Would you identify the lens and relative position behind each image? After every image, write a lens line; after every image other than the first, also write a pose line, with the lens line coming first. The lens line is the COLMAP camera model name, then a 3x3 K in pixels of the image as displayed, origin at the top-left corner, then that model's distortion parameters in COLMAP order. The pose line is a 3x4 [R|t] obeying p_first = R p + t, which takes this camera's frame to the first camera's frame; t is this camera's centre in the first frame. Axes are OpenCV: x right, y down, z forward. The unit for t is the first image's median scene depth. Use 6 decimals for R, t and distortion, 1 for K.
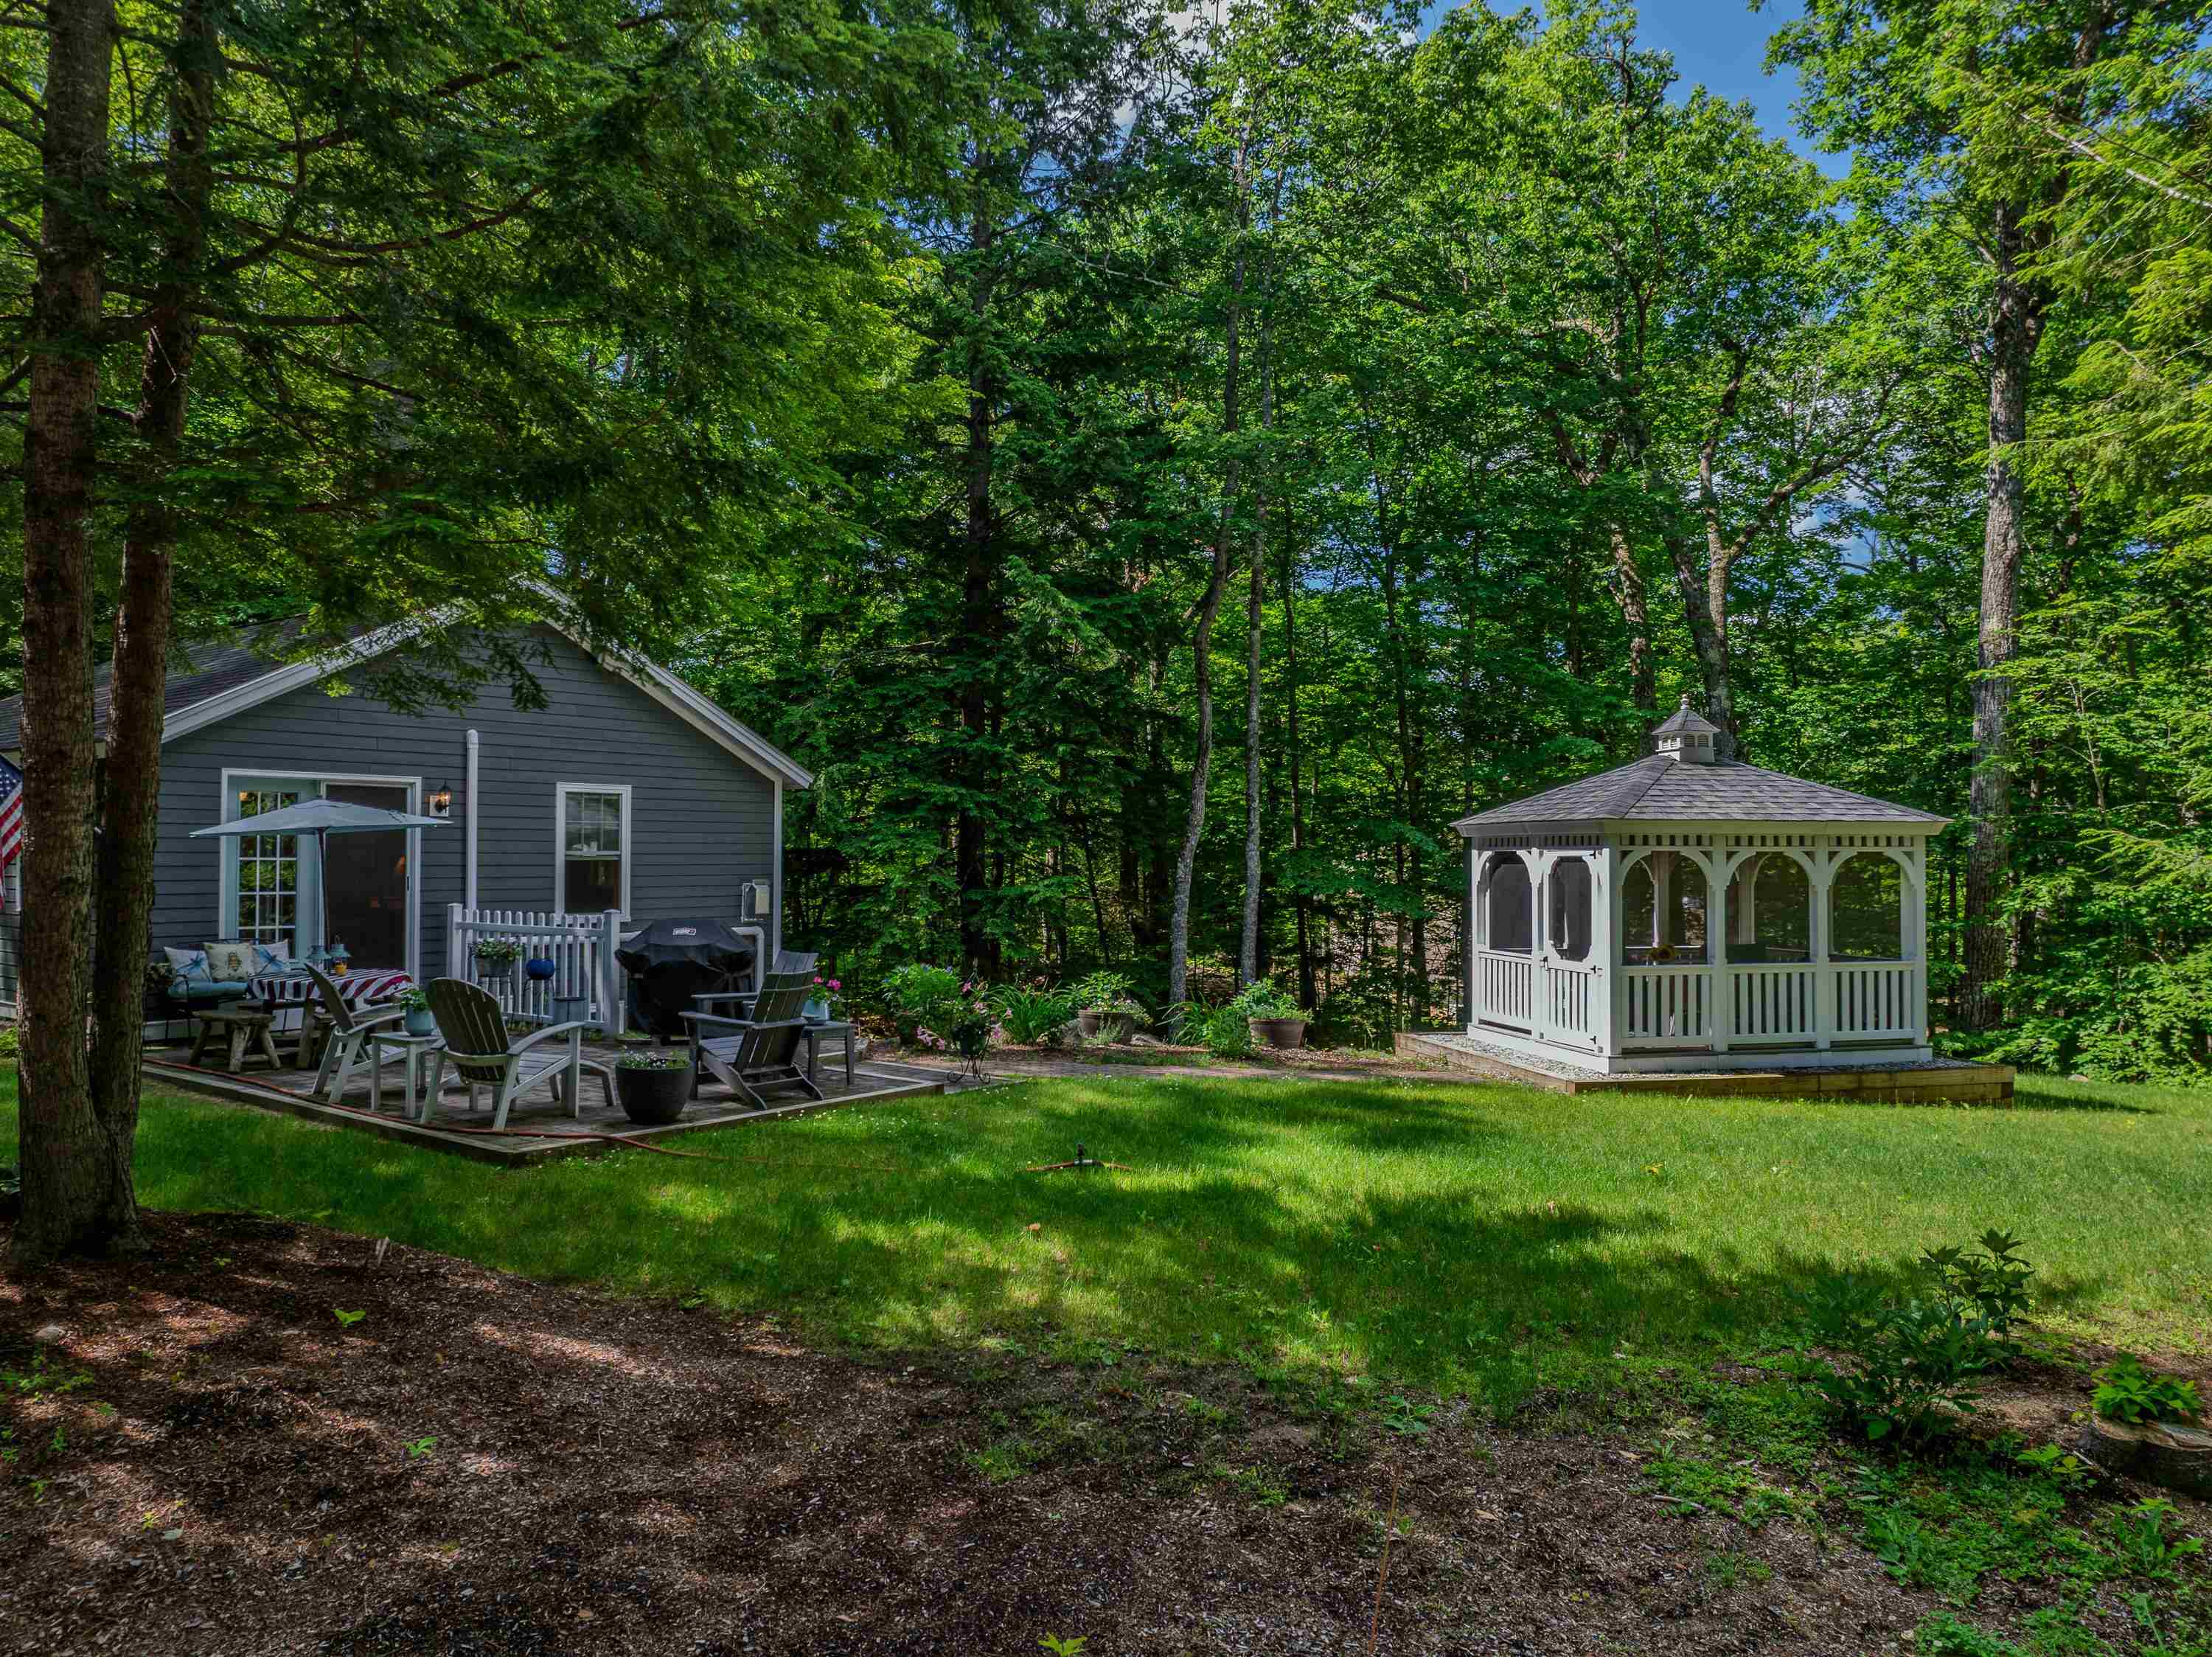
lens RADIAL K [[1629.7, 0, 1106.0], [0, 1629.7, 828.5], [0, 0, 1]] dist [-0.006184, 0.006651]
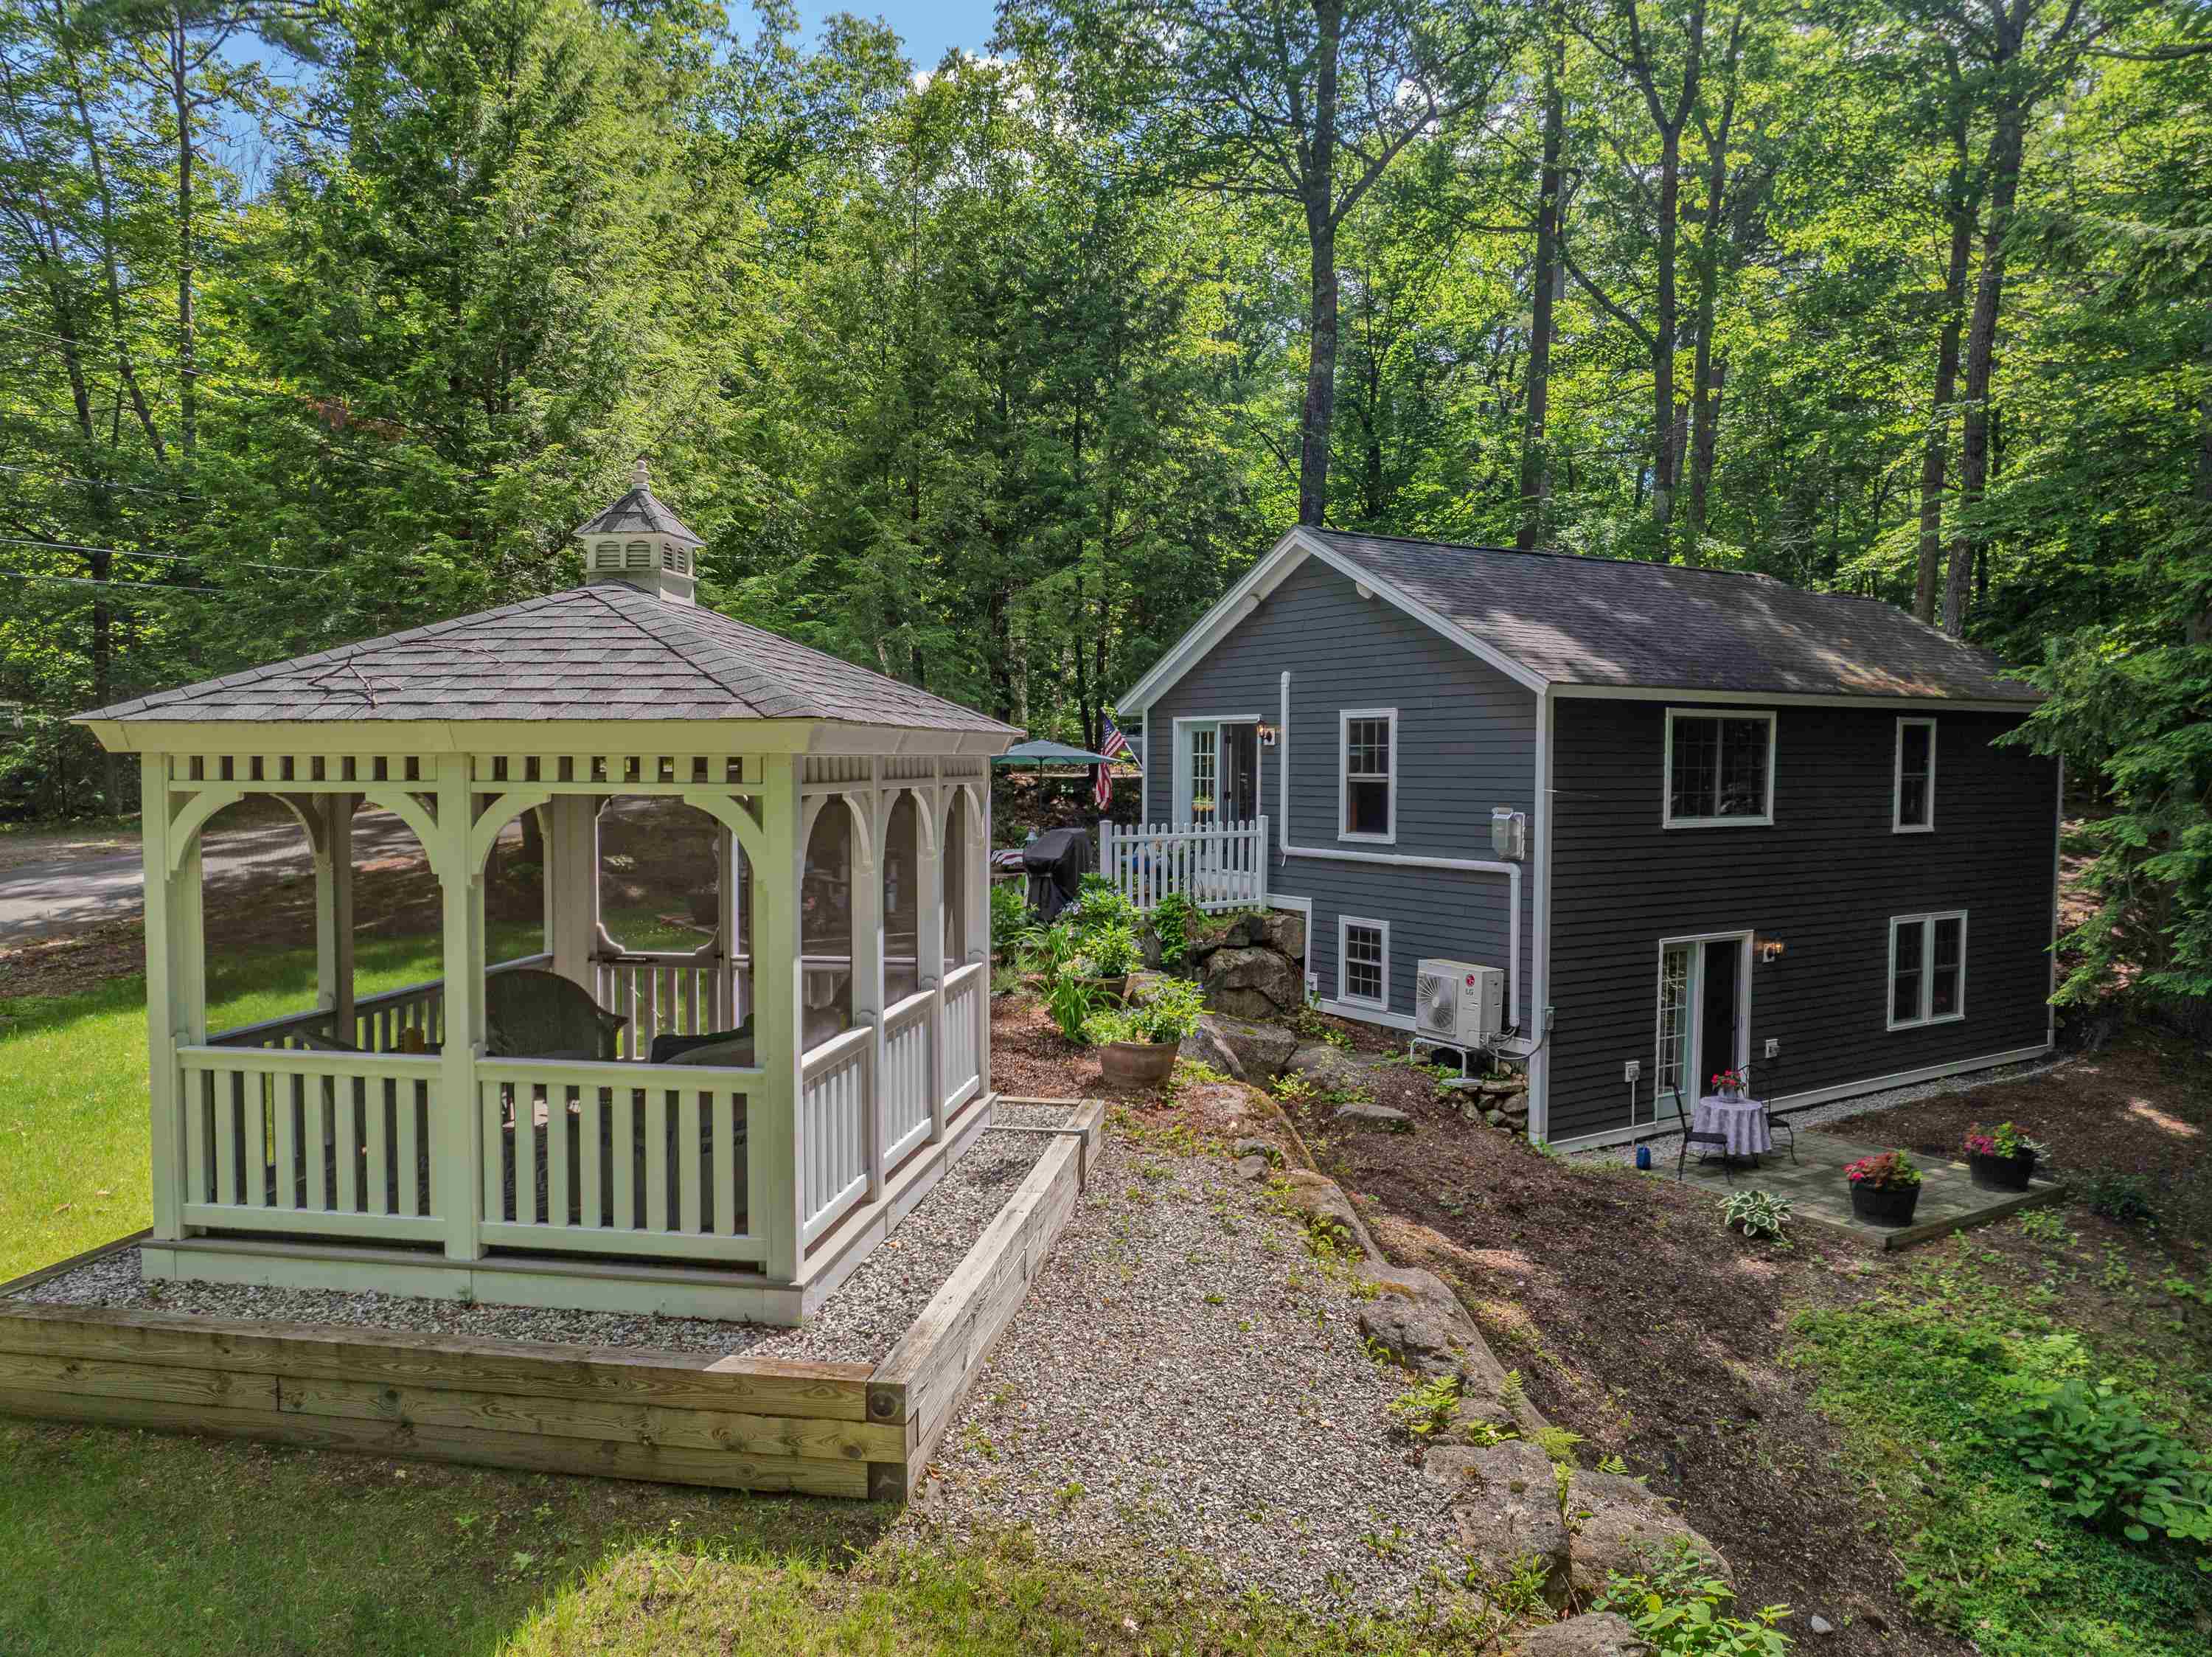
lens RADIAL K [[1629.7, 0, 1106.0], [0, 1629.7, 828.5], [0, 0, 1]] dist [-0.006184, 0.006651]
pose [[0.762480, 0.027055, -0.646446, 0.254224], [0.002033, 0.999020, 0.044208, 0.001512], [0.647009, -0.035022, 0.761678, 0.241723]]
